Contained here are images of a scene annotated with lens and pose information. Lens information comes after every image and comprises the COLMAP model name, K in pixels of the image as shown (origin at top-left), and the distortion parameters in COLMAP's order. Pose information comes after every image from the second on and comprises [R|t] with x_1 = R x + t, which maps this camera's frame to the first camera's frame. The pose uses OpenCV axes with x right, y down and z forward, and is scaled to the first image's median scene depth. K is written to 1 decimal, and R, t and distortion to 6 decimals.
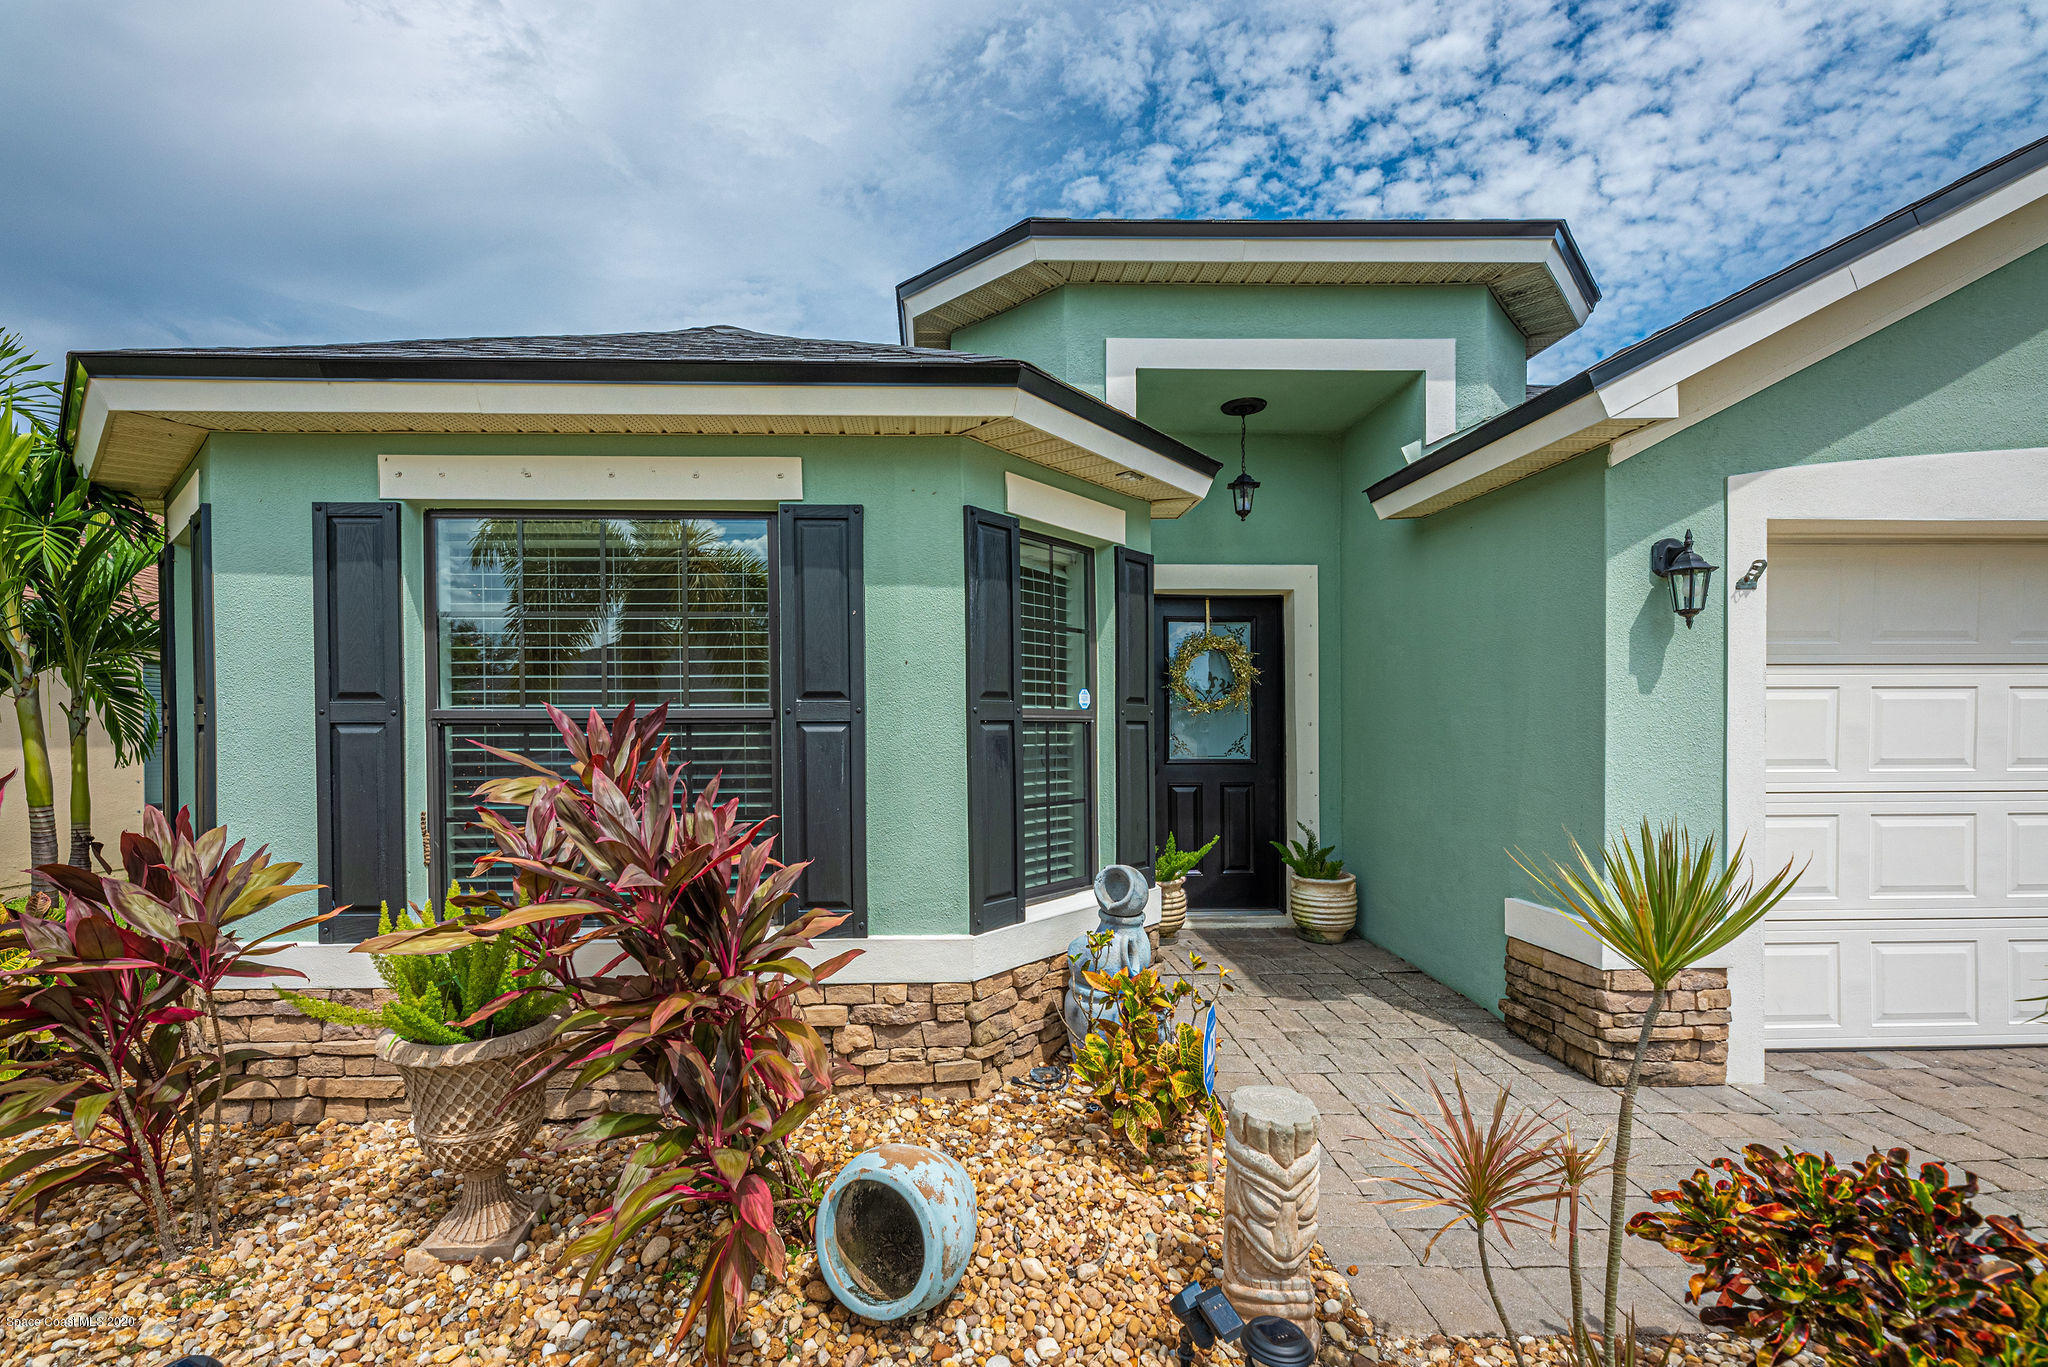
lens RADIAL K [[849.9, 0, 973.7], [0, 849.9, 750.1], [0, 0, 1]] dist [-0.002747, 0.000277]
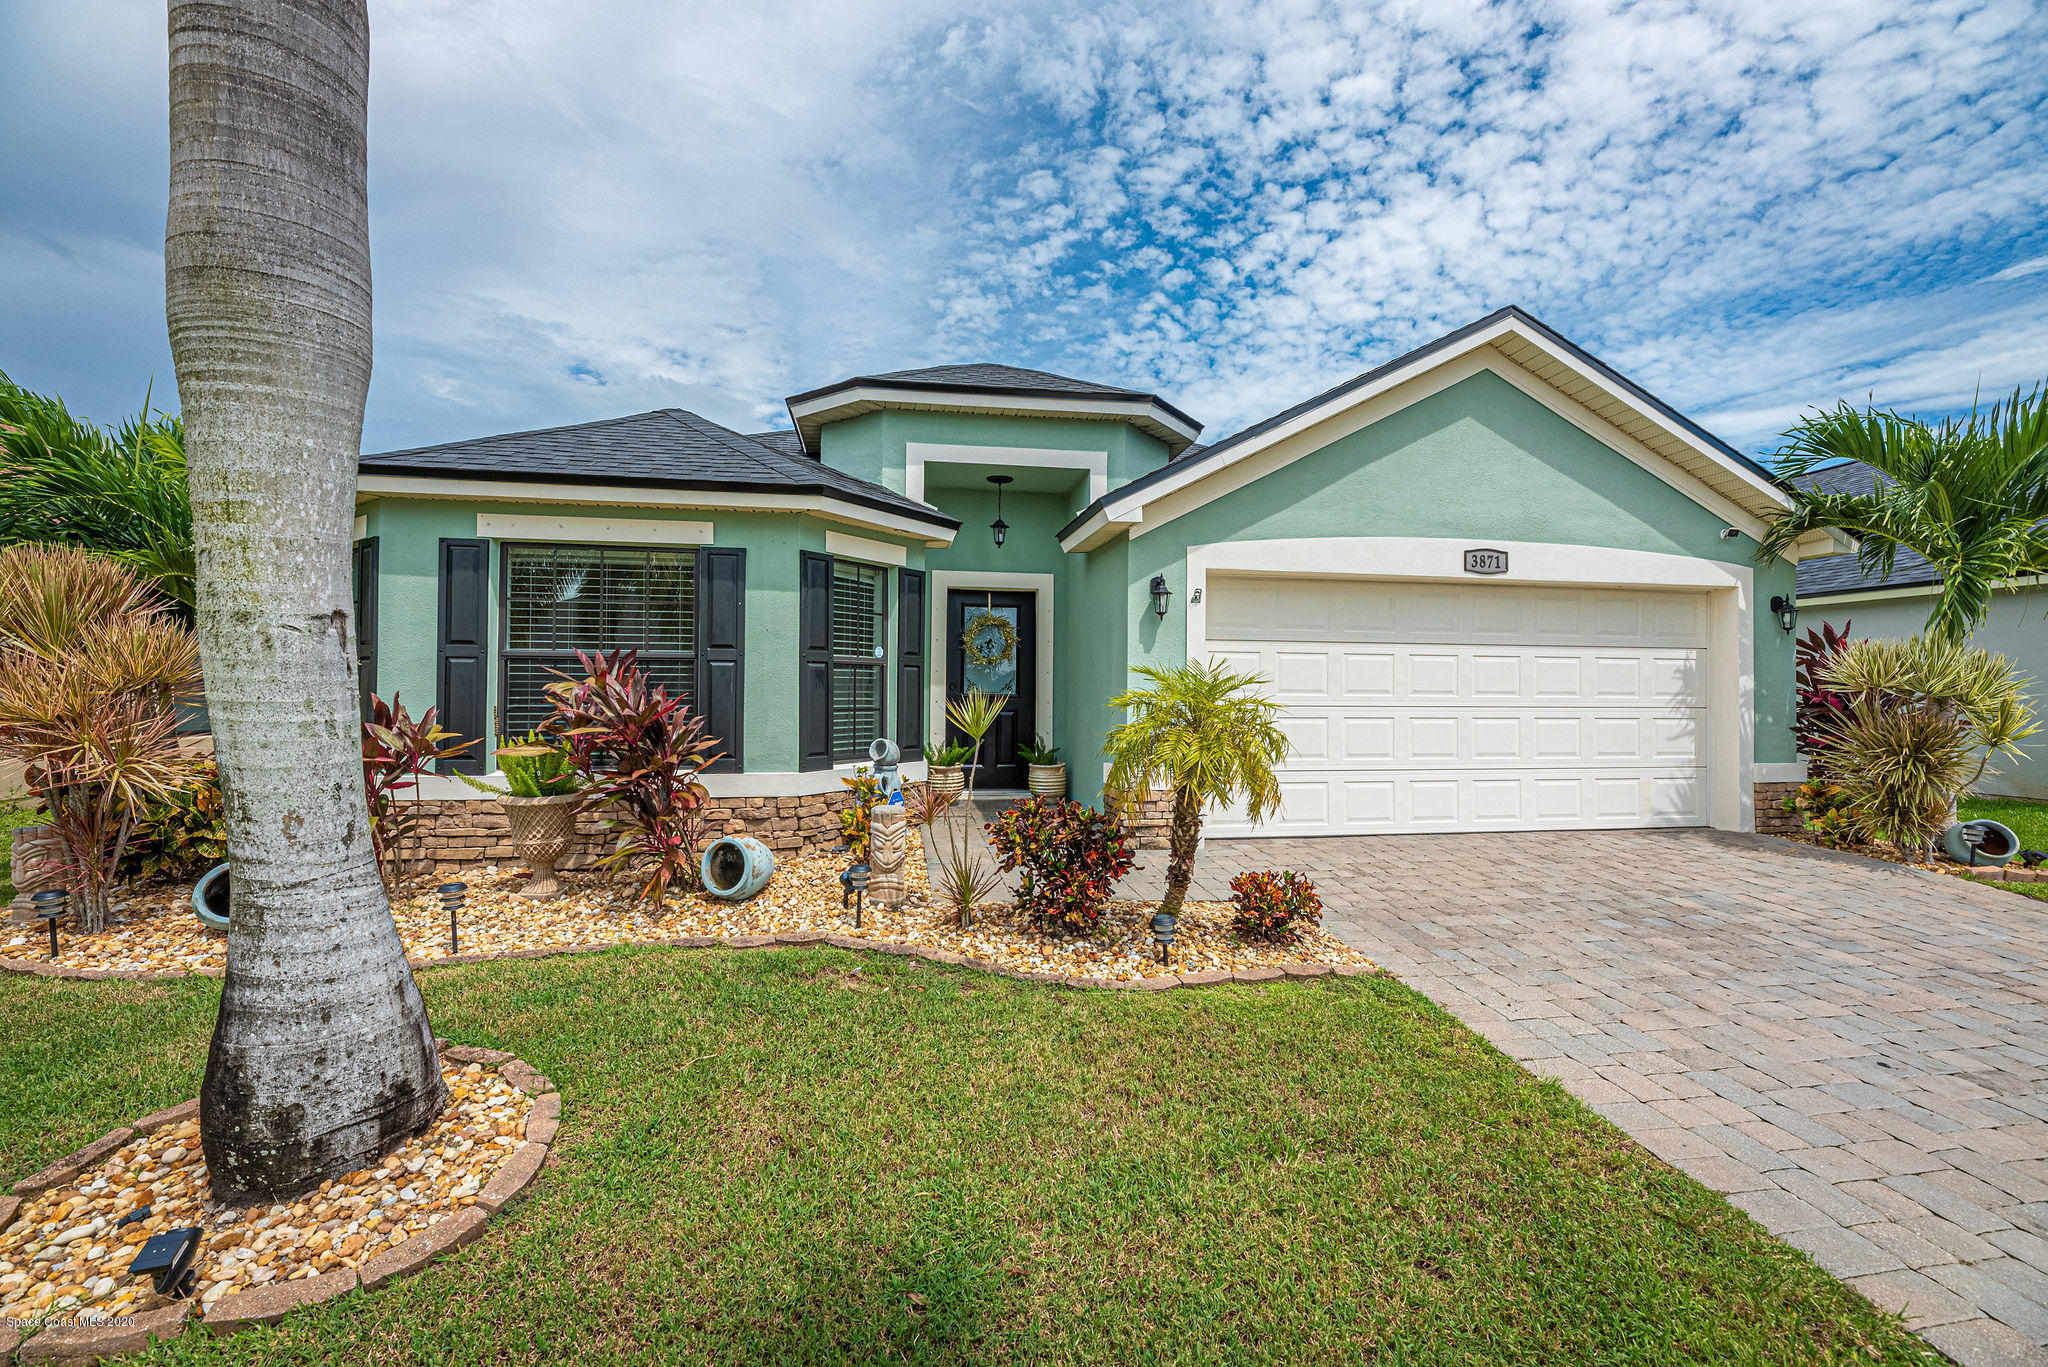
lens RADIAL K [[822.6, 0, 1021.1], [0, 822.6, 688.1], [0, 0, 1]] dist [0.000749, 0.000048]
pose [[0.993254, 0.012666, 0.115262, 0.273364], [-0.009210, 0.999493, -0.030474, 0.077362], [-0.115590, 0.029207, 0.992868, -0.892778]]
